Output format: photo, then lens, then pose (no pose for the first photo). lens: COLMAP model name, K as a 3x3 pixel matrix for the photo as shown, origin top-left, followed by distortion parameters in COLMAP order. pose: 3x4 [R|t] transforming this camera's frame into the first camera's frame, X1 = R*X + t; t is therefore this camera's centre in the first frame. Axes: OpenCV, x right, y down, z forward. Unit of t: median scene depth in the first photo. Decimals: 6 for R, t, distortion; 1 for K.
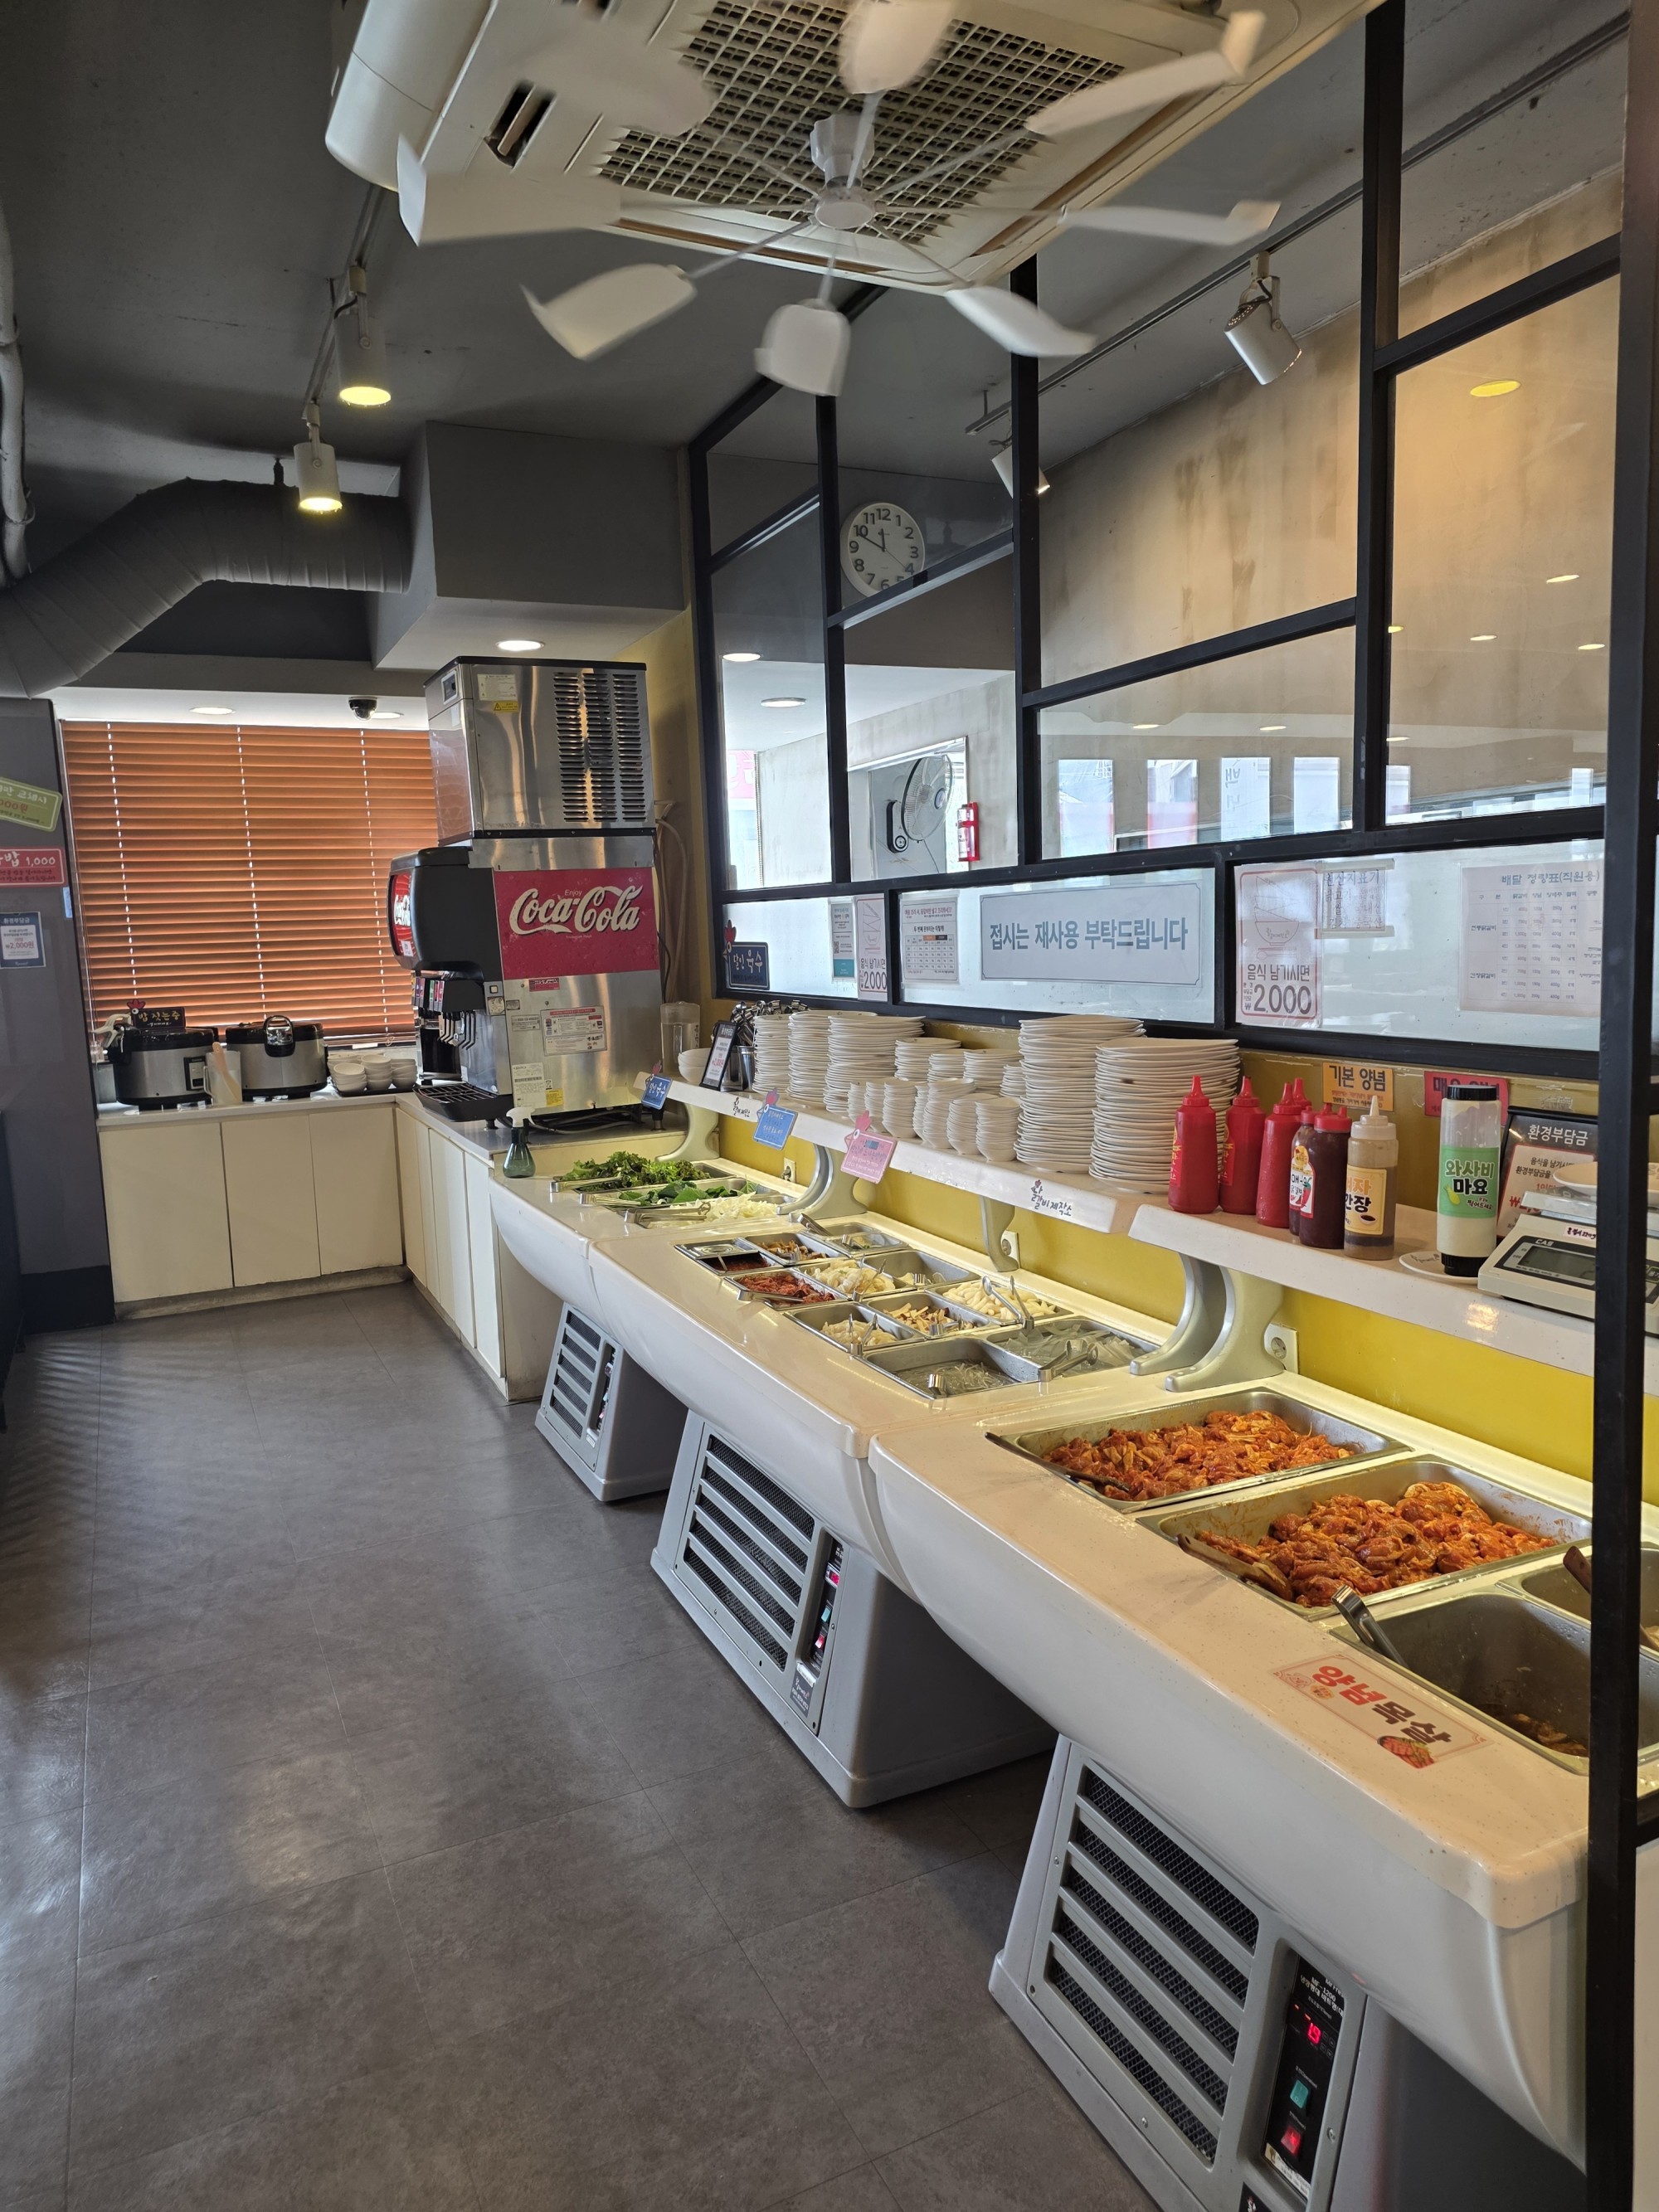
lens RADIAL K [[1457.5, 0, 825.4], [0, 1457.5, 1089.9], [0, 0, 1]] dist [0.031134, -0.018297]
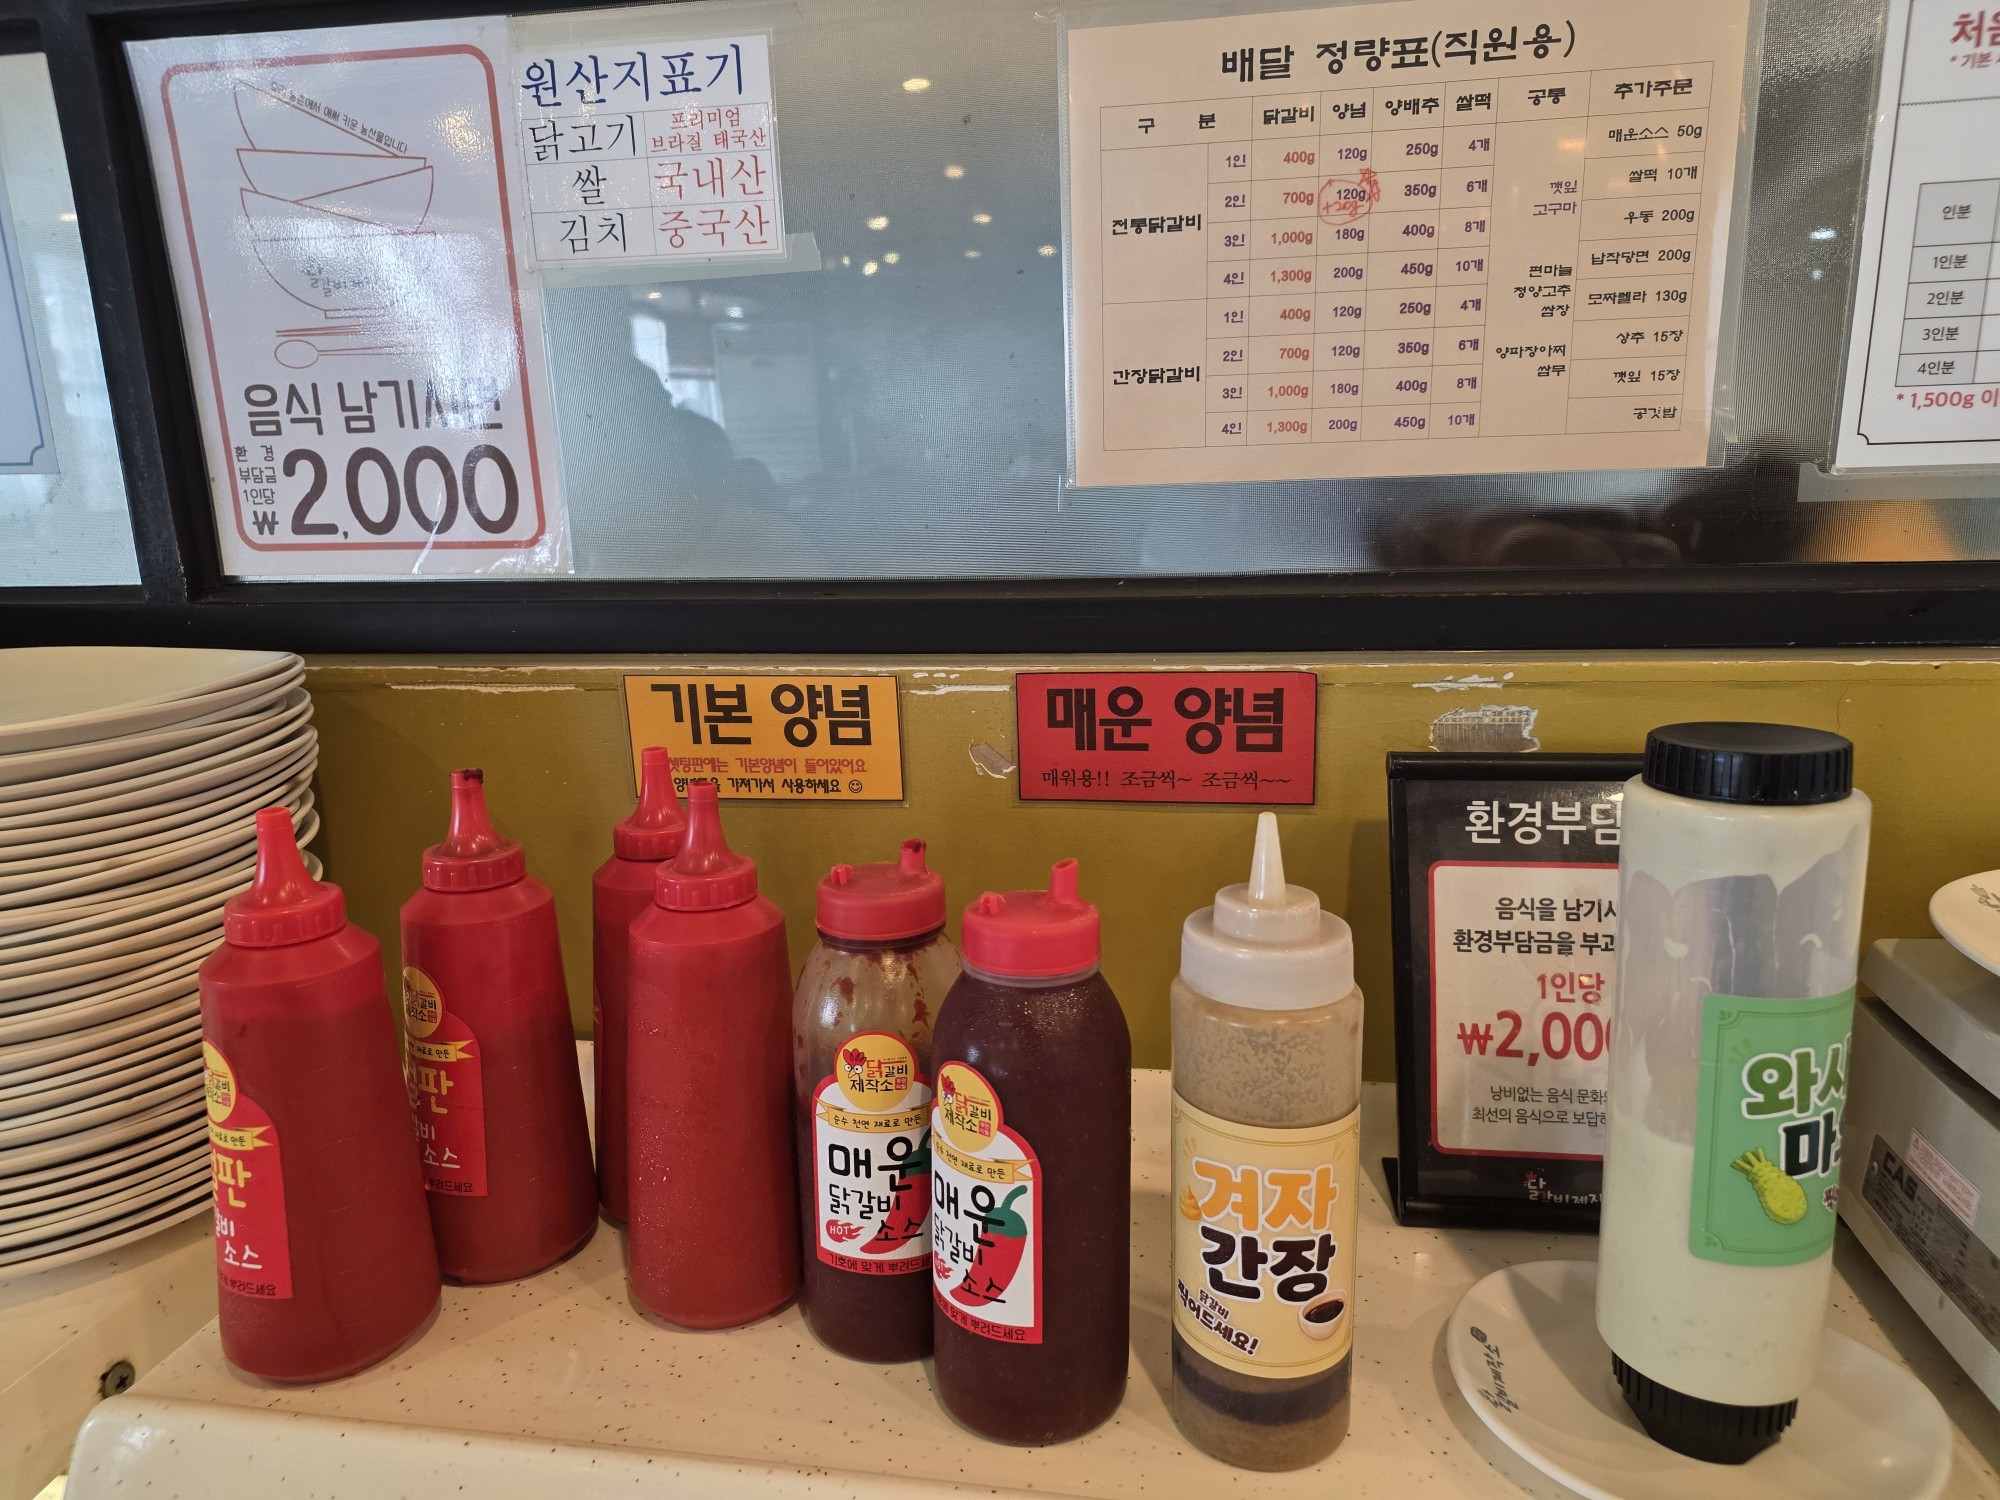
lens RADIAL K [[1317.7, 0, 1001.8], [0, 1317.7, 766.1], [0, 0, 1]] dist [0.031134, -0.018297]
pose [[0.562331, -0.176730, 0.807806, 0.152118], [0.102418, 0.984258, 0.144039, -0.033760], [-0.820545, 0.001736, 0.571579, 0.788333]]
